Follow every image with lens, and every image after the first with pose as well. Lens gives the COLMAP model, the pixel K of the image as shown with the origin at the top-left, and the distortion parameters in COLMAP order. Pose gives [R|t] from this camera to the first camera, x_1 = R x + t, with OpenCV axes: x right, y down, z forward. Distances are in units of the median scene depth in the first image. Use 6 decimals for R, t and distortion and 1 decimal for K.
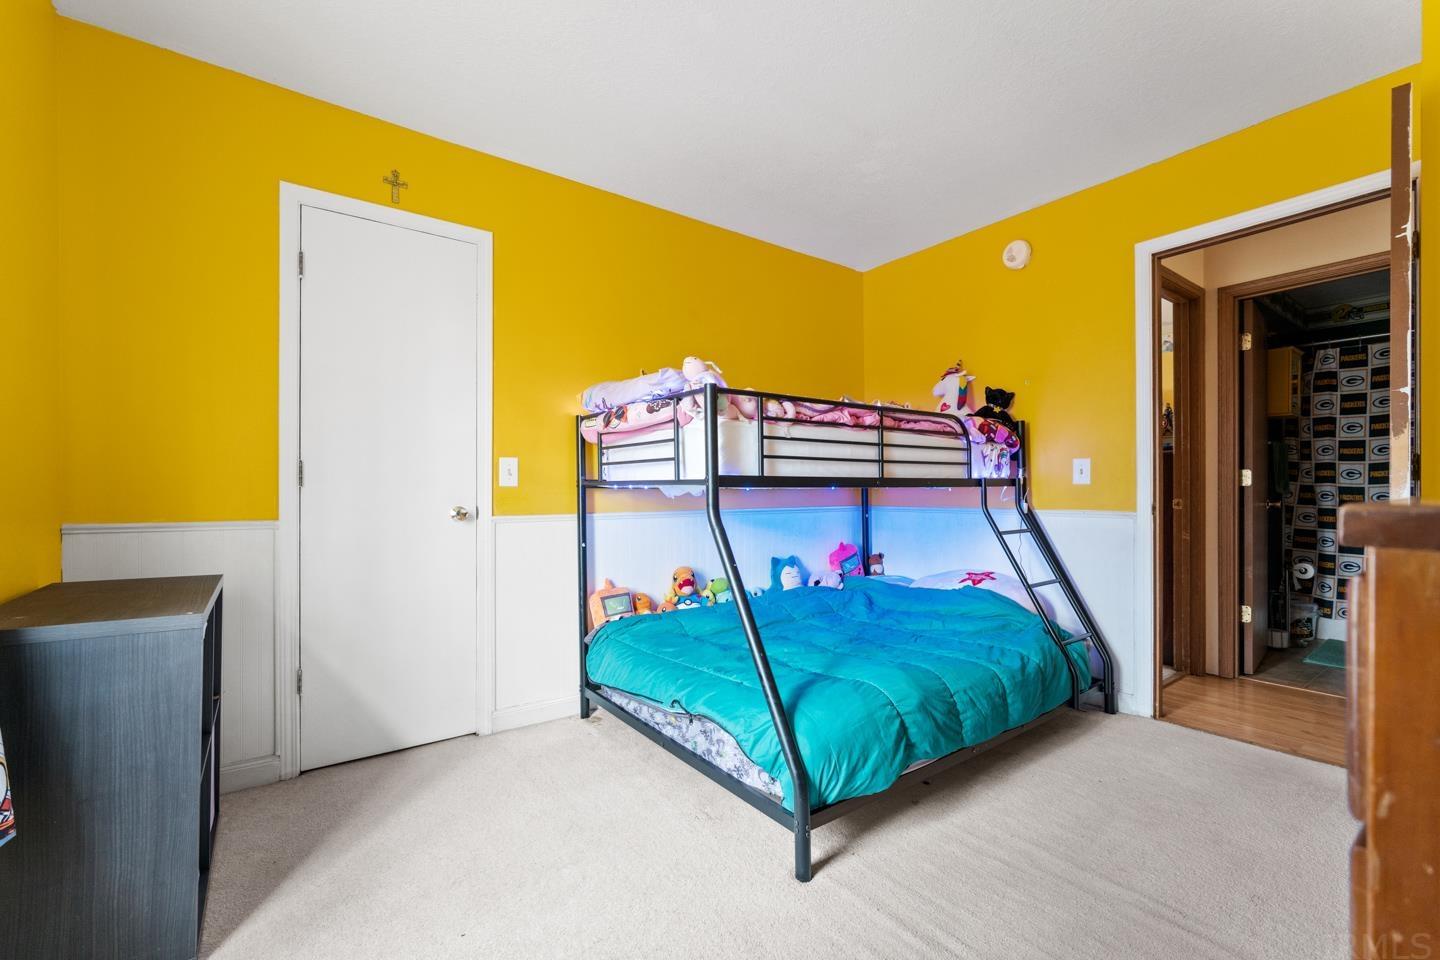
lens RADIAL K [[661.4, 0, 723.8], [0, 661.4, 488.8], [0, 0, 1]] dist [0.002080, 0.000052]
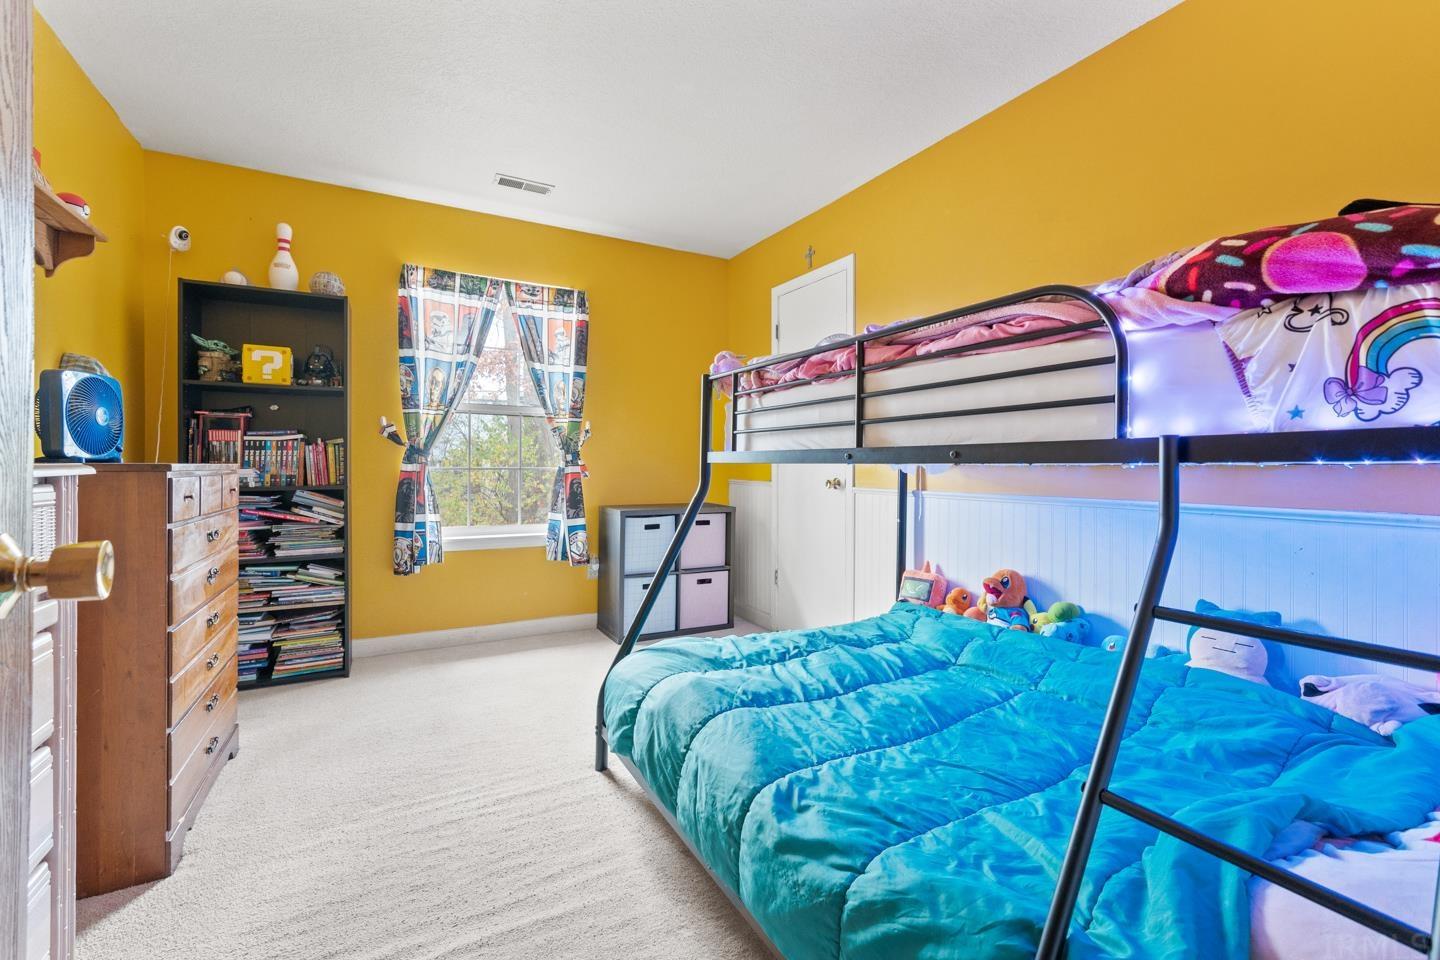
lens RADIAL K [[607.9, 0, 723.7], [0, 607.9, 467.6], [0, 0, 1]] dist [-0.004168, 0.000619]
pose [[-0.145033, 0.012157, -0.989352, 0.771434], [0.007097, 0.999912, 0.011247, -0.006129], [0.989401, -0.005390, -0.145106, 0.890372]]
